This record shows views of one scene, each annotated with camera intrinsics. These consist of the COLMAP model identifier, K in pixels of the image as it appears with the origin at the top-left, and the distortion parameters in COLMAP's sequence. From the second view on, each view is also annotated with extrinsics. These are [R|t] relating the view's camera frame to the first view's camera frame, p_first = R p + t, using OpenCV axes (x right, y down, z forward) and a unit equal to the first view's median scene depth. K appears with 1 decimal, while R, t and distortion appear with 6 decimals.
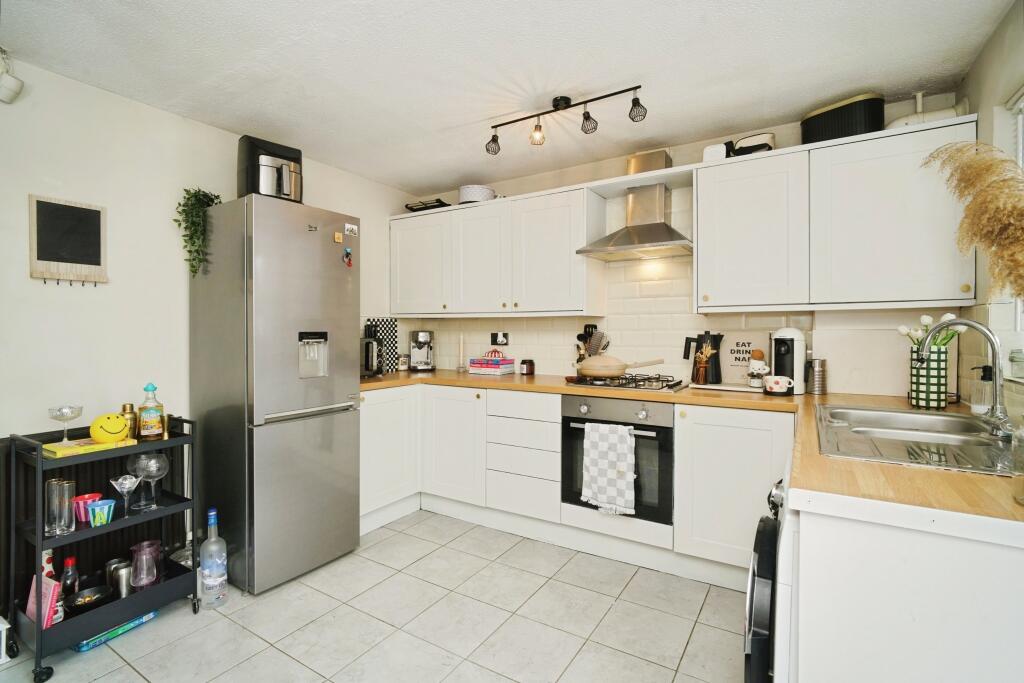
lens RADIAL K [[479.5, 0, 506.7], [0, 479.5, 324.2], [0, 0, 1]] dist [-0.012590, 0.003511]
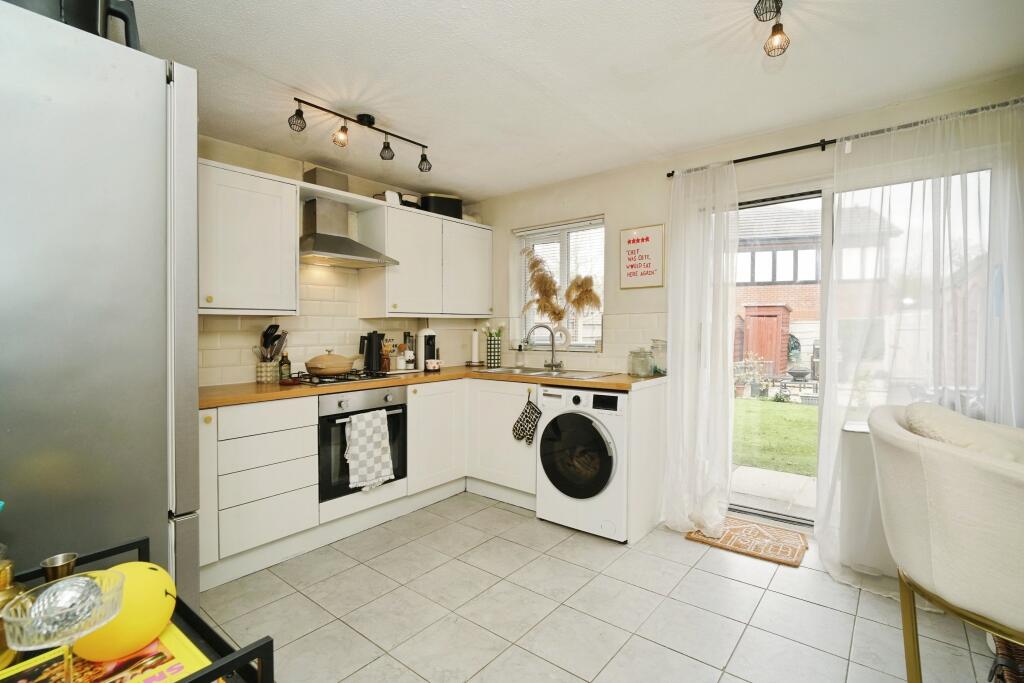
lens RADIAL K [[479.5, 0, 514.9], [0, 479.5, 330.9], [0, 0, 1]] dist [-0.012590, 0.003511]
pose [[0.113737, -0.002934, 0.993507, -0.875493], [-0.004632, 0.999983, 0.003483, 0.008550], [-0.993500, -0.004998, 0.113721, 0.513447]]
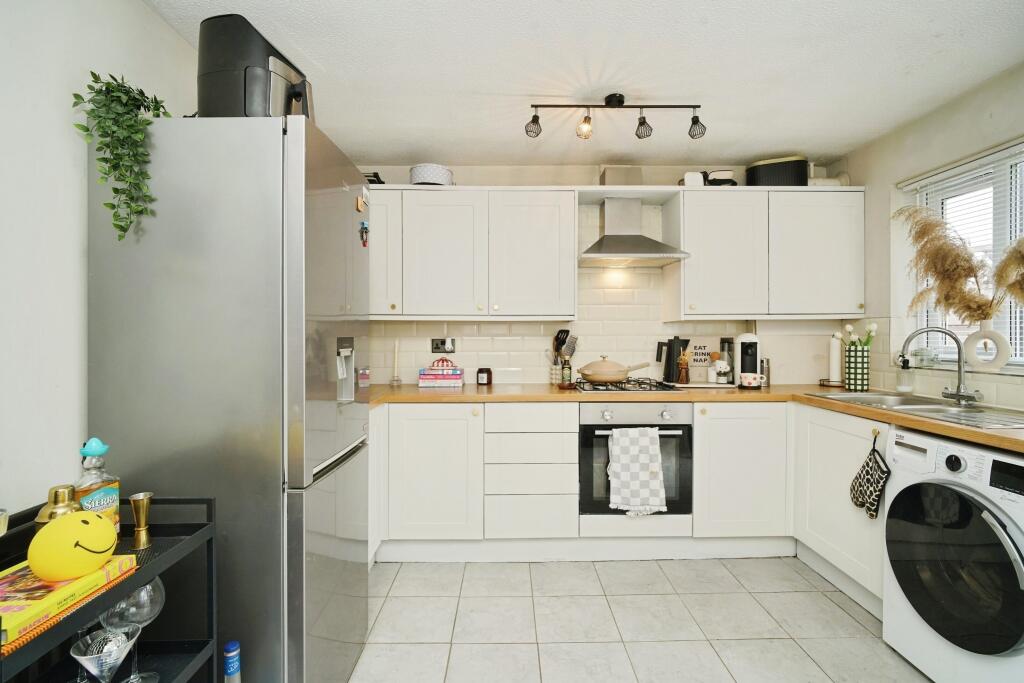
lens RADIAL K [[479.5, 0, 512.9], [0, 479.5, 330.7], [0, 0, 1]] dist [-0.012590, 0.003511]
pose [[0.837441, 0.005259, 0.546502, -0.554779], [-0.005416, 0.999984, -0.001324, 0.005343], [-0.546501, -0.001851, 0.837457, 0.286678]]
